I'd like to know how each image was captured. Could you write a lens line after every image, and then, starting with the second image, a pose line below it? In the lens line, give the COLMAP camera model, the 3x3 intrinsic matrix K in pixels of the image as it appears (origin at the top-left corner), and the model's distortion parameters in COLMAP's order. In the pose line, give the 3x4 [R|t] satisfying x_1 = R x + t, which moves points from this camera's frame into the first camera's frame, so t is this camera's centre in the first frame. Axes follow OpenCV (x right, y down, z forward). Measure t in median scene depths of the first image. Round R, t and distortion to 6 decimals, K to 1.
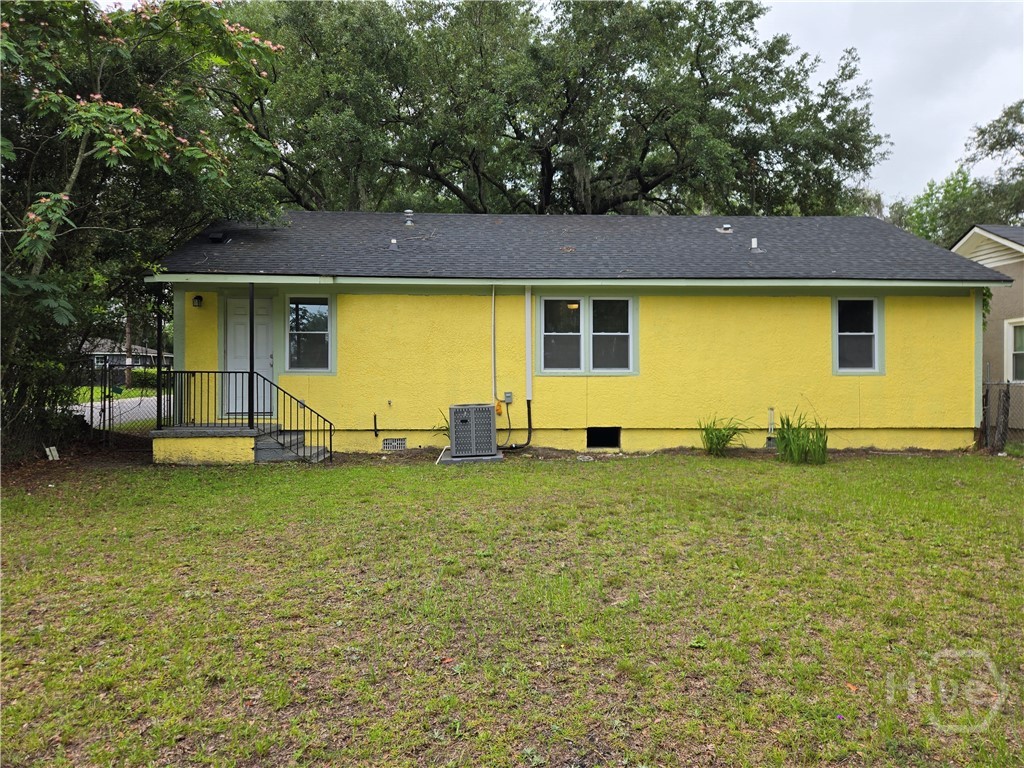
lens RADIAL K [[681.4, 0, 510.4], [0, 681.4, 390.1], [0, 0, 1]] dist [0.052416, -0.021307]
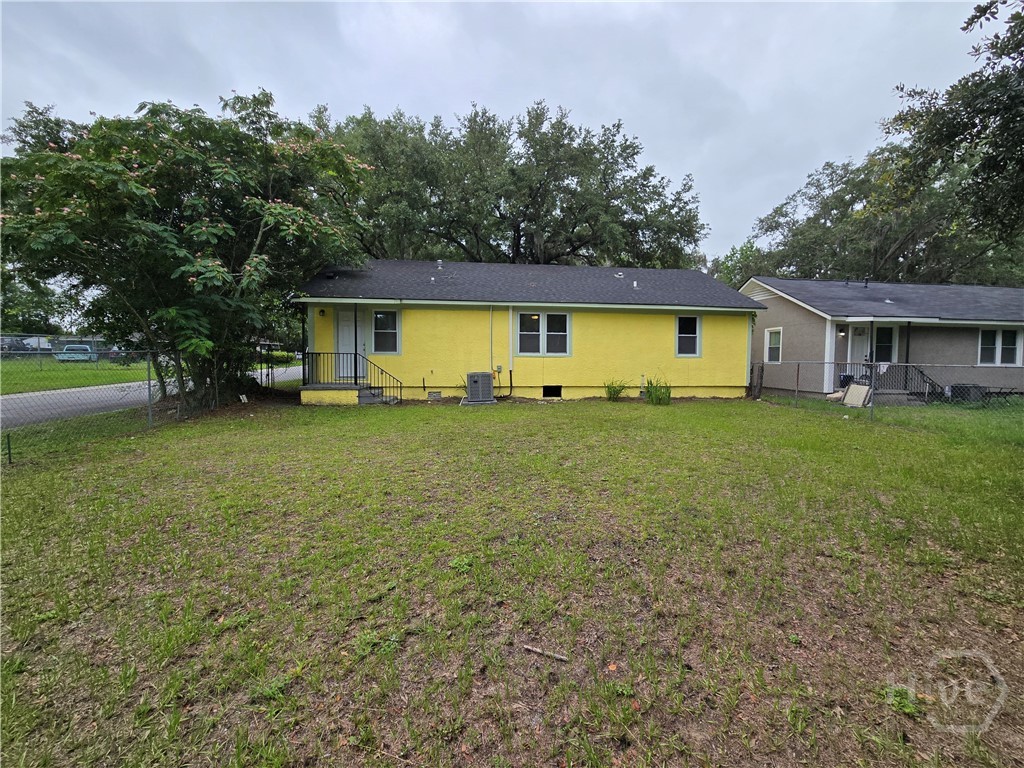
lens RADIAL K [[422.1, 0, 514.7], [0, 422.1, 380.3], [0, 0, 1]] dist [-0.001081, 0.001516]
pose [[0.997895, 0.003990, 0.064734, -0.034415], [-0.006031, 0.999490, 0.031359, 0.005832], [-0.064576, -0.031684, 0.997410, -0.104413]]
